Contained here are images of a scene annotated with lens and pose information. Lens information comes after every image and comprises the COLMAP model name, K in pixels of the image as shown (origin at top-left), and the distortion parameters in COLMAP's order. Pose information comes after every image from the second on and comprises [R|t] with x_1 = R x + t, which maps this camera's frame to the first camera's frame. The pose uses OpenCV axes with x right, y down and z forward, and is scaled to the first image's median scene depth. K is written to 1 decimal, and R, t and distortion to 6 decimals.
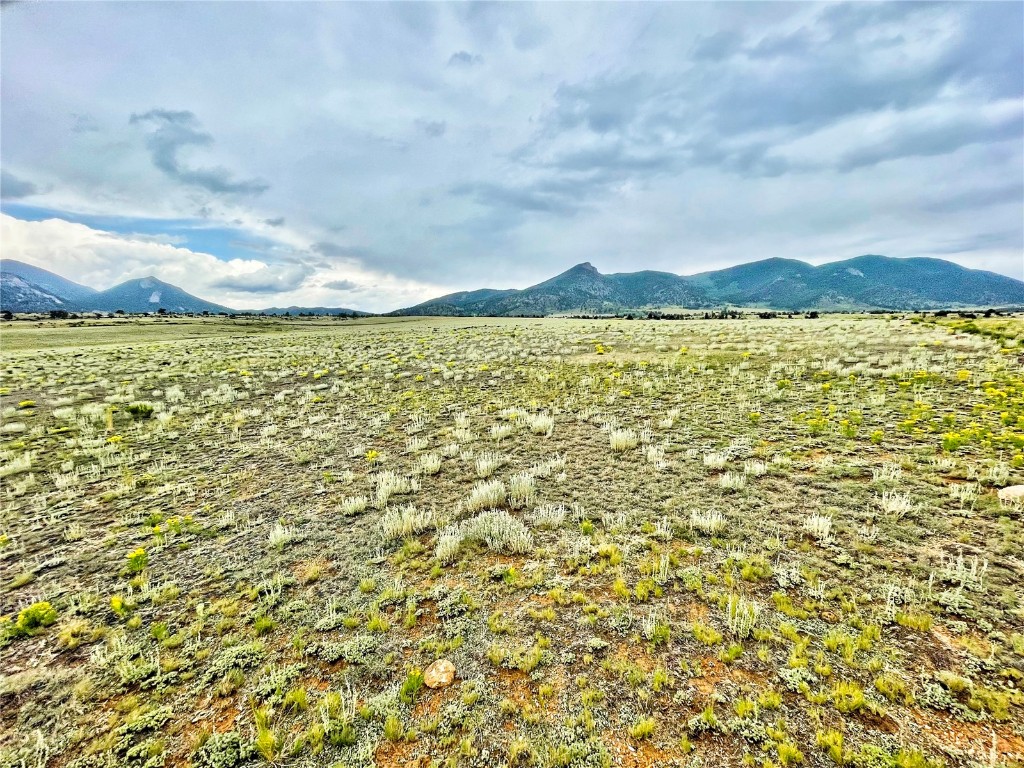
lens RADIAL K [[444.1, 0, 508.5], [0, 444.1, 383.1], [0, 0, 1]] dist [-0.004092, -0.000774]
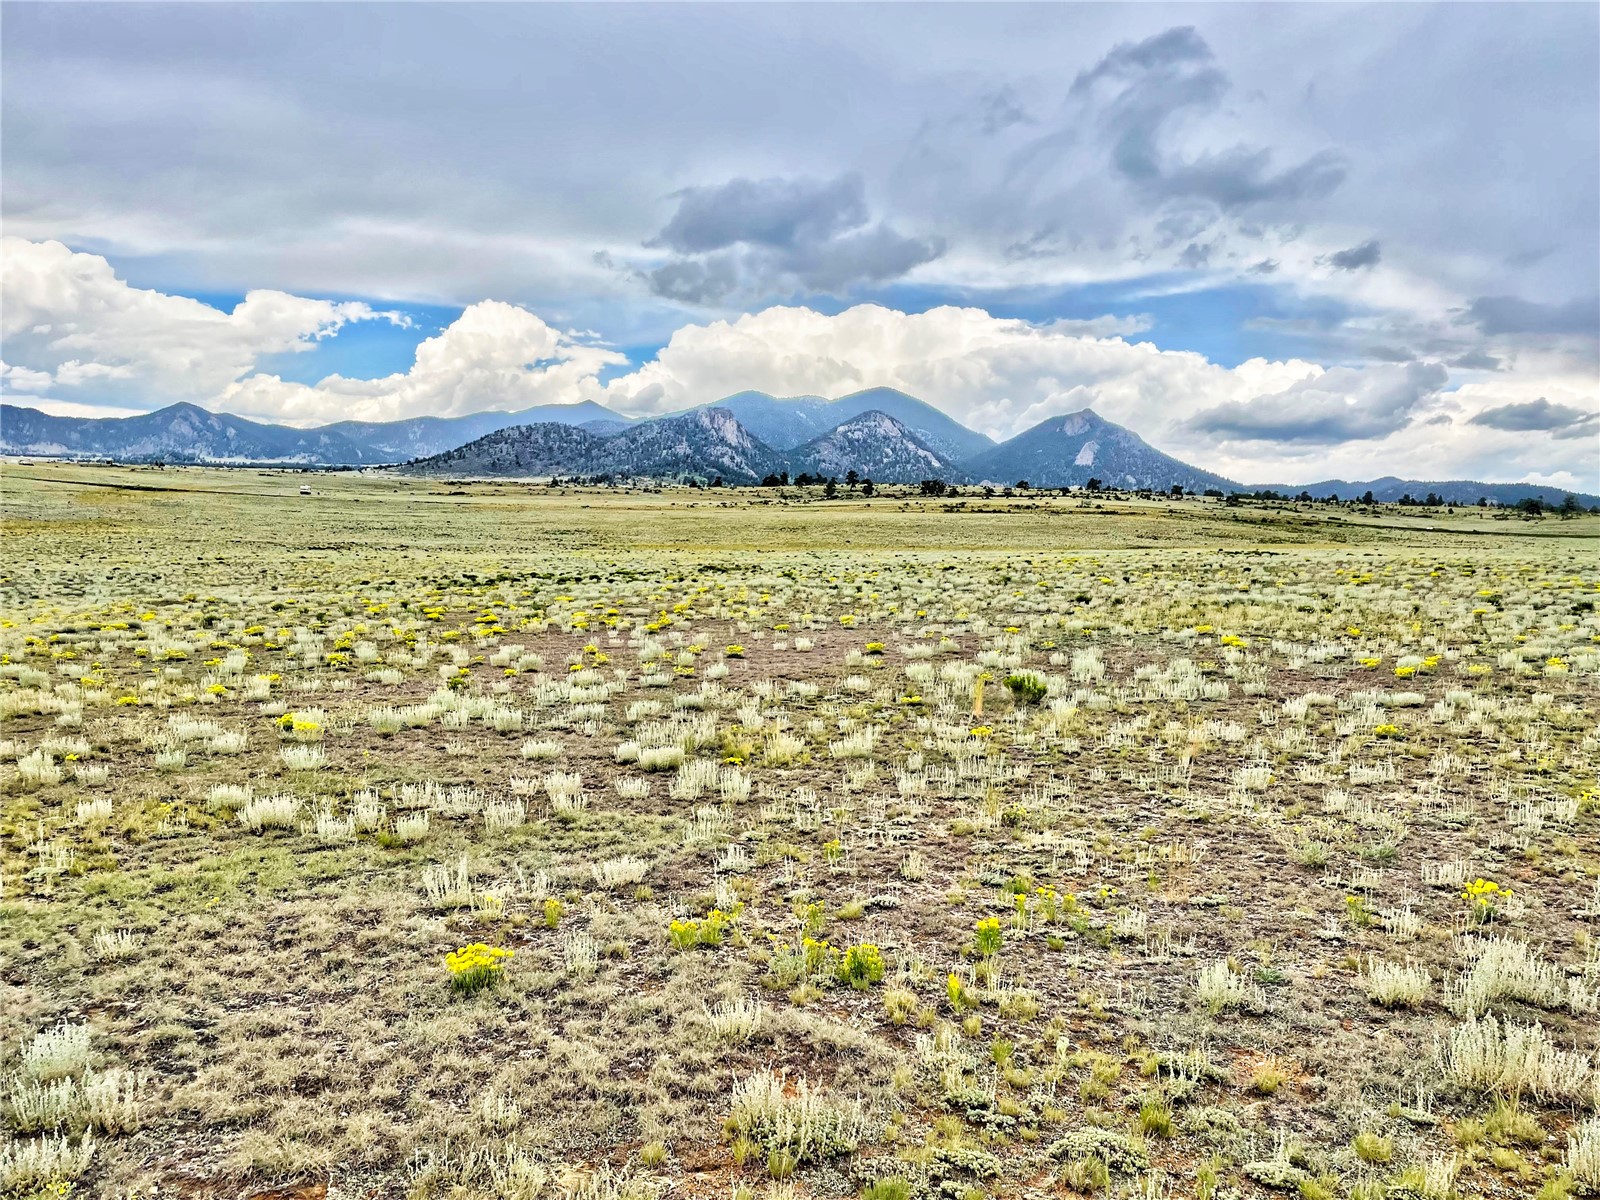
lens RADIAL K [[1196.2, 0, 811.7], [0, 1196.2, 599.7], [0, 0, 1]] dist [0.103317, -0.127341]
pose [[0.631406, 0.092665, -0.769896, 0.085439], [-0.146881, 0.989153, -0.001405, -0.000052], [0.761415, 0.113970, 0.638168, -0.104912]]
